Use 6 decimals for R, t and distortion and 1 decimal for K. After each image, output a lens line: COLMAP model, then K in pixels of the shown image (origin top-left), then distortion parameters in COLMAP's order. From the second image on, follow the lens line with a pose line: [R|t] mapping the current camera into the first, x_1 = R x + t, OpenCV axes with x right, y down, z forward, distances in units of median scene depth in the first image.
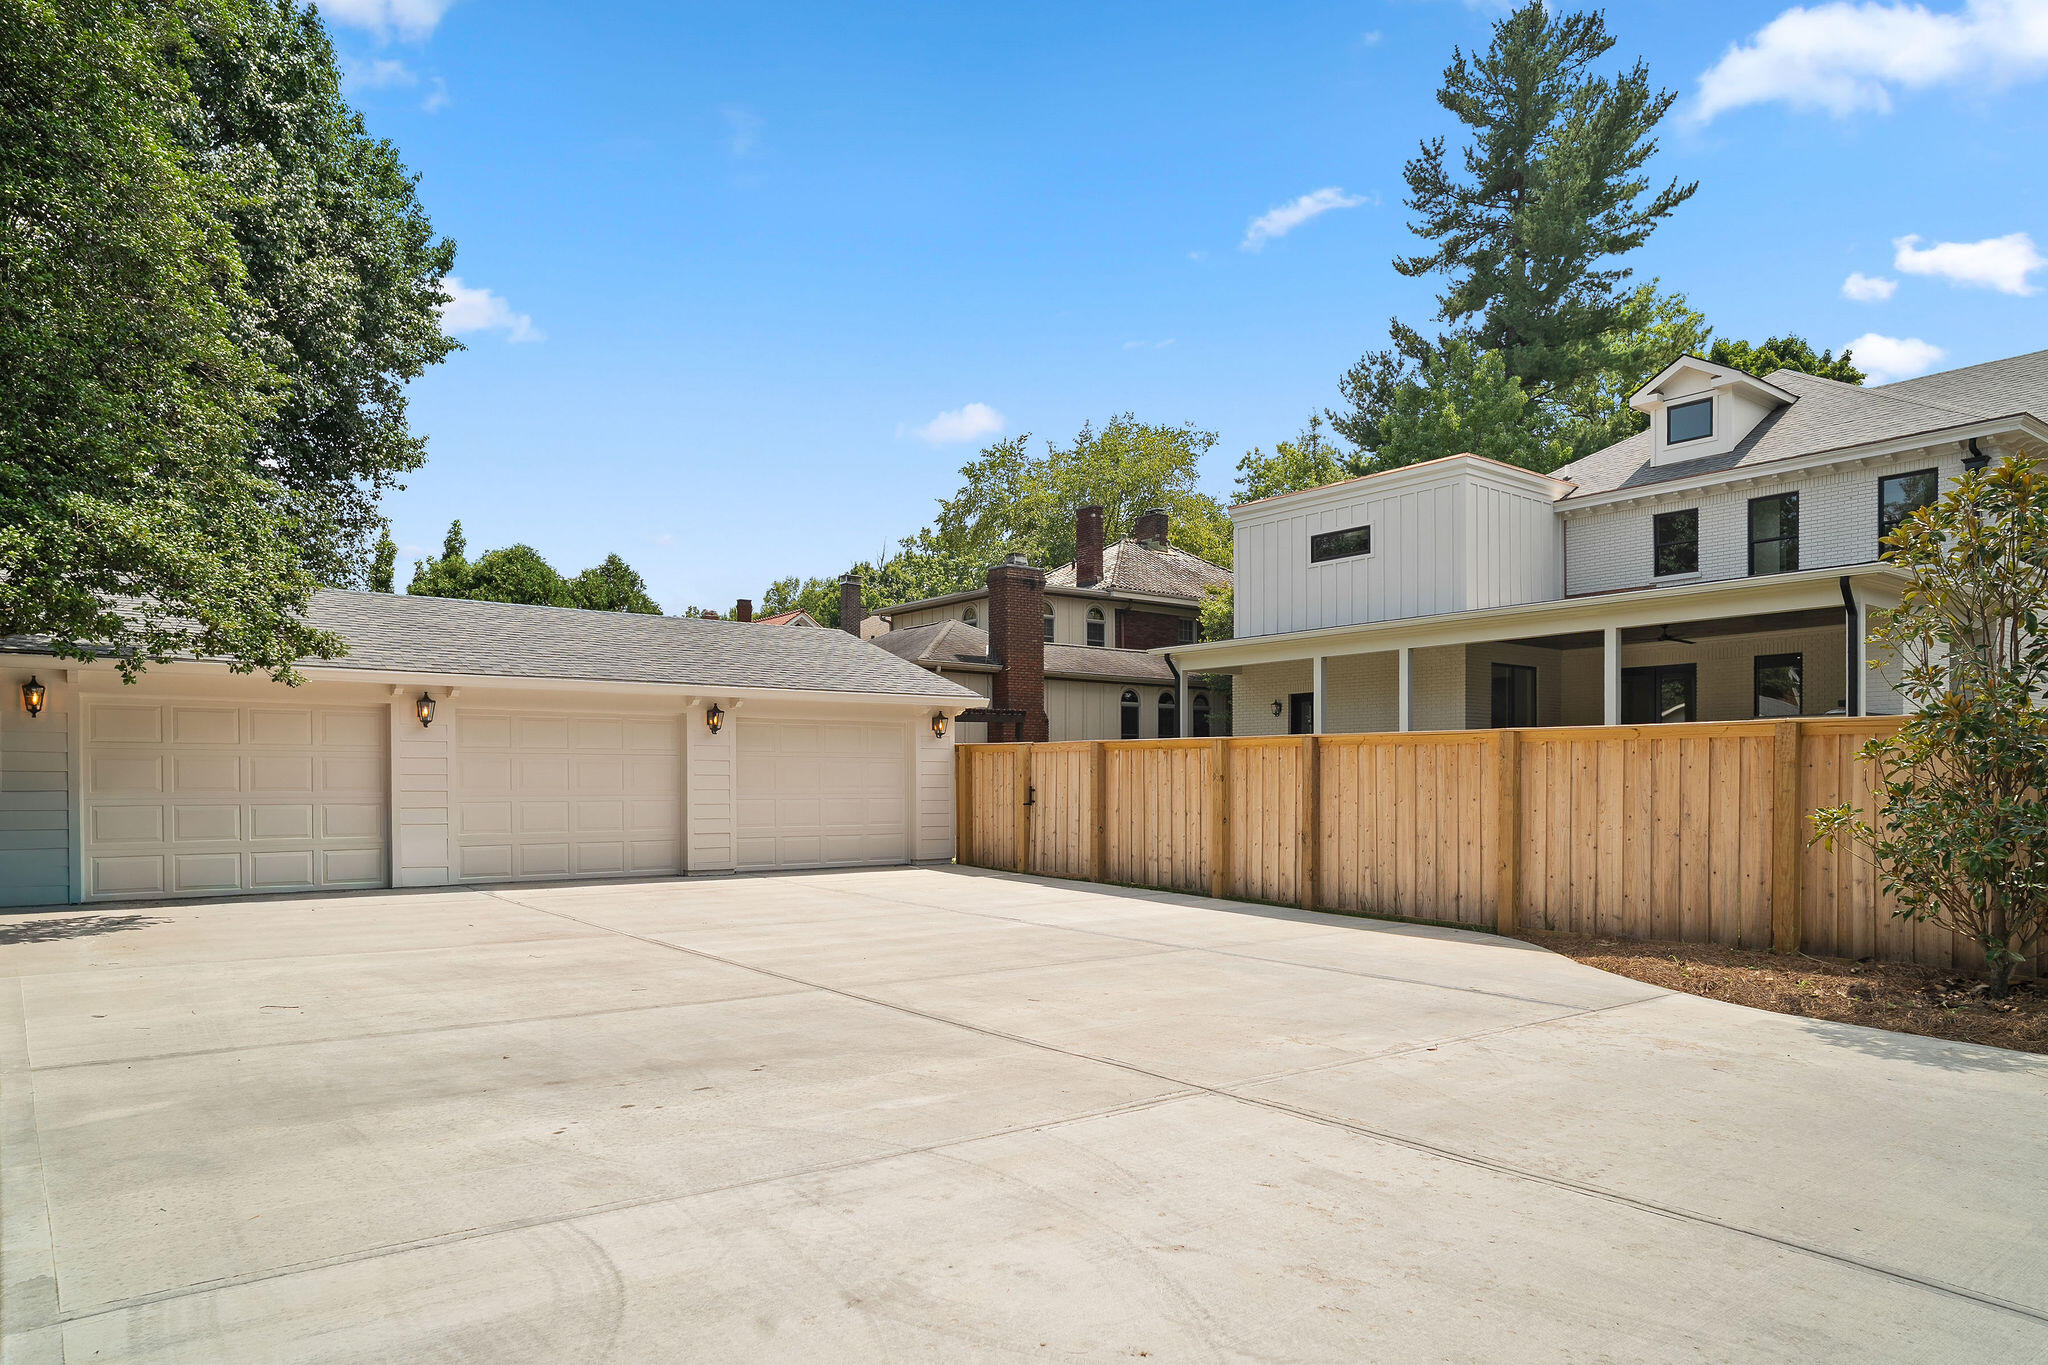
lens RADIAL K [[1286.9, 0, 1024.0], [0, 1286.9, 682.5], [0, 0, 1]] dist [-0.060570, 0.035462]
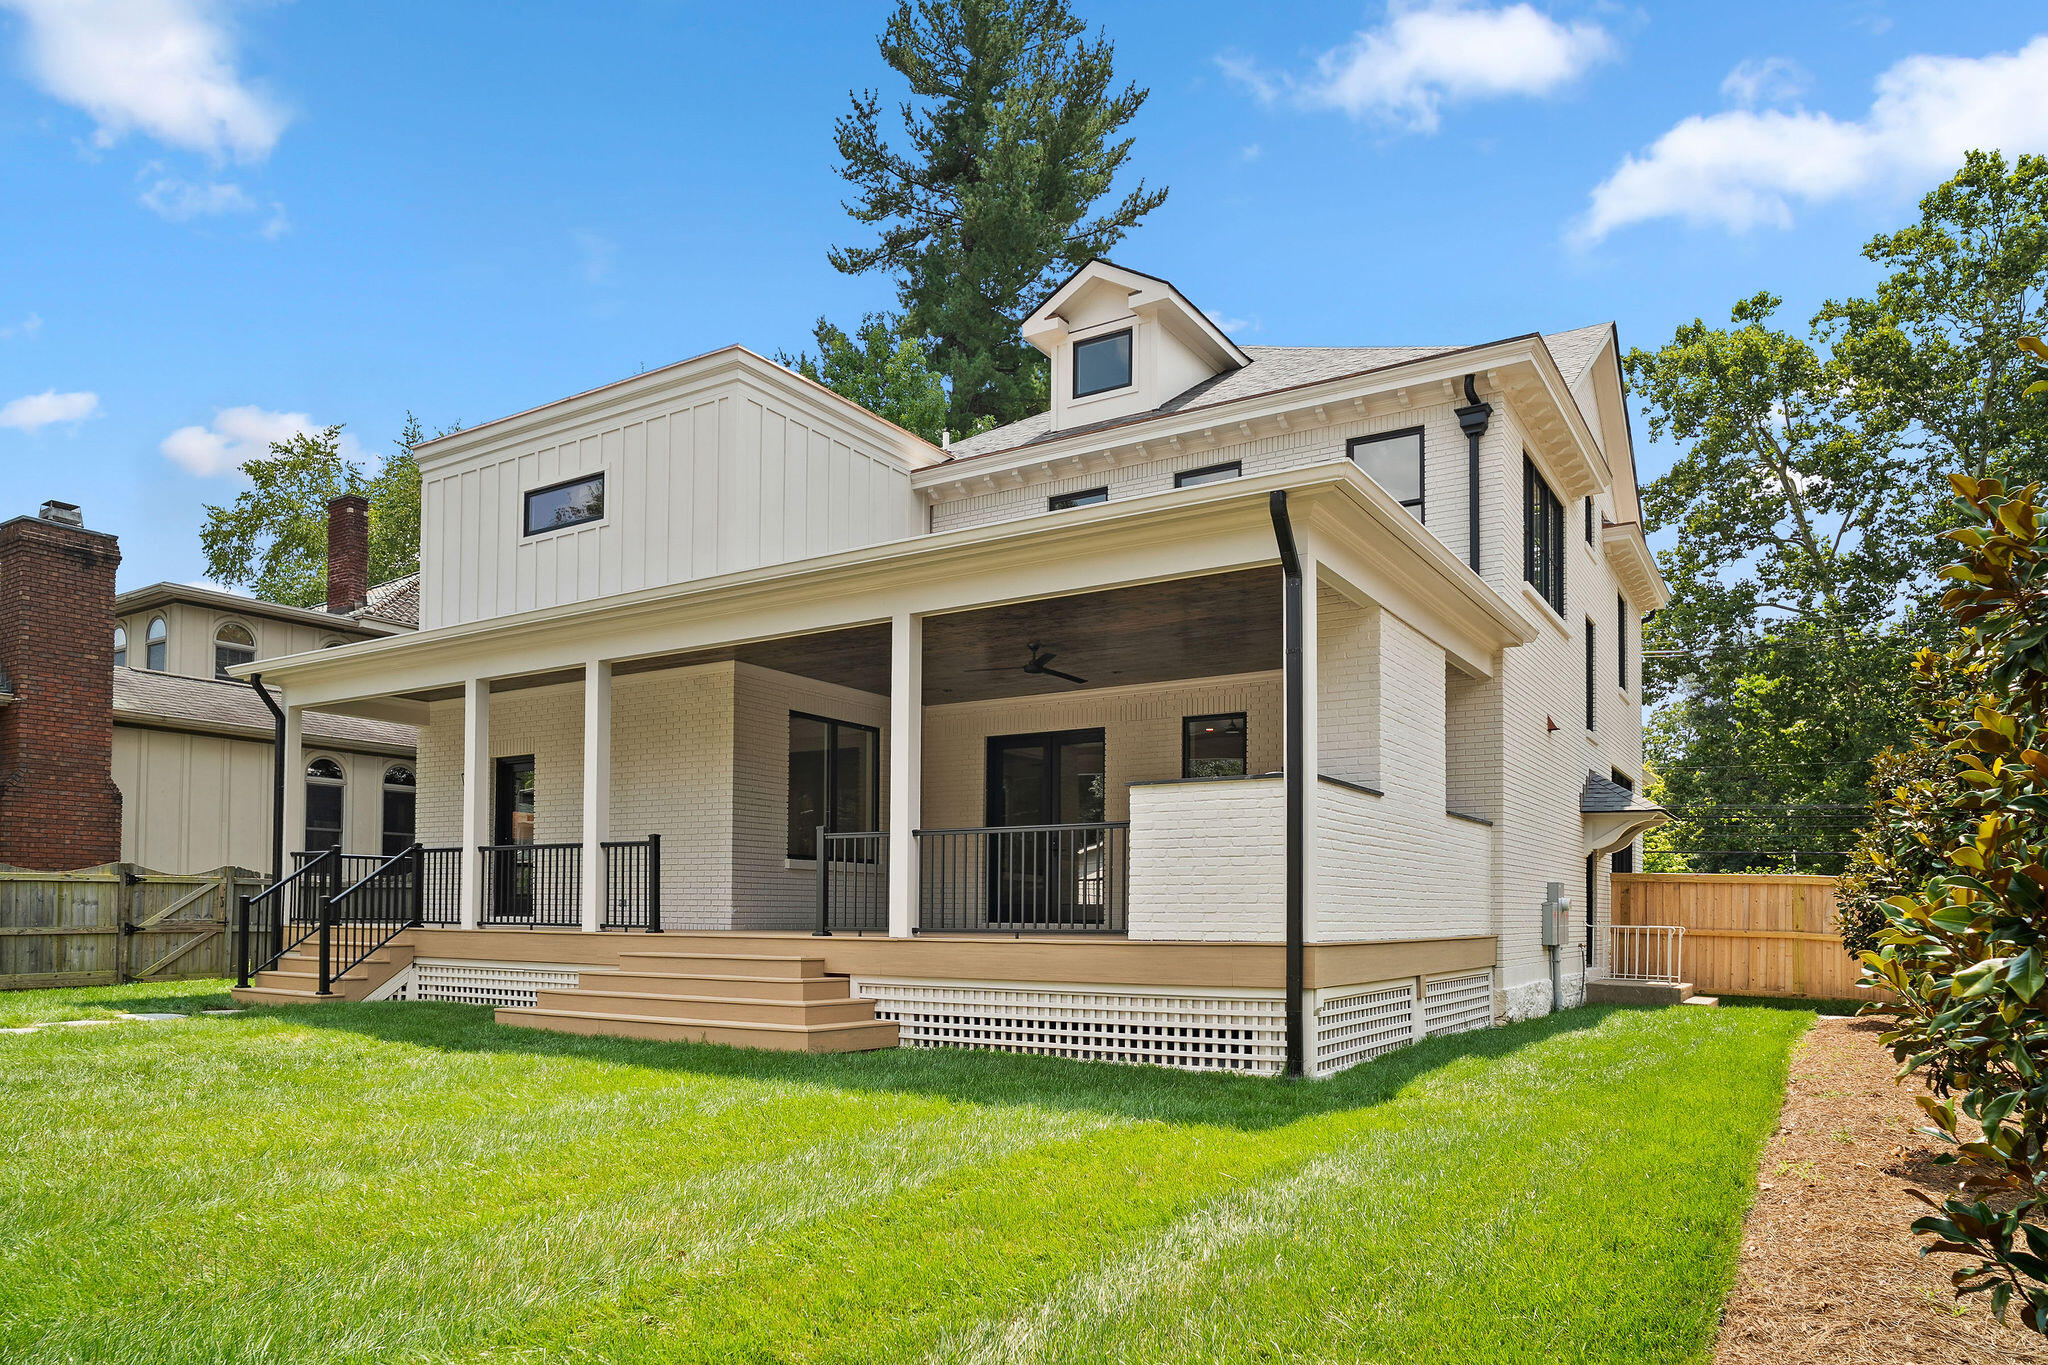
lens RADIAL K [[1229.8, 0, 1025.1], [0, 1229.8, 645.4], [0, 0, 1]] dist [-0.023758, 0.000809]
pose [[0.948667, 0.066989, 0.309100, 0.198911], [-0.023434, 0.989513, -0.142530, 0.025589], [-0.315406, 0.127971, 0.940289, 0.280942]]
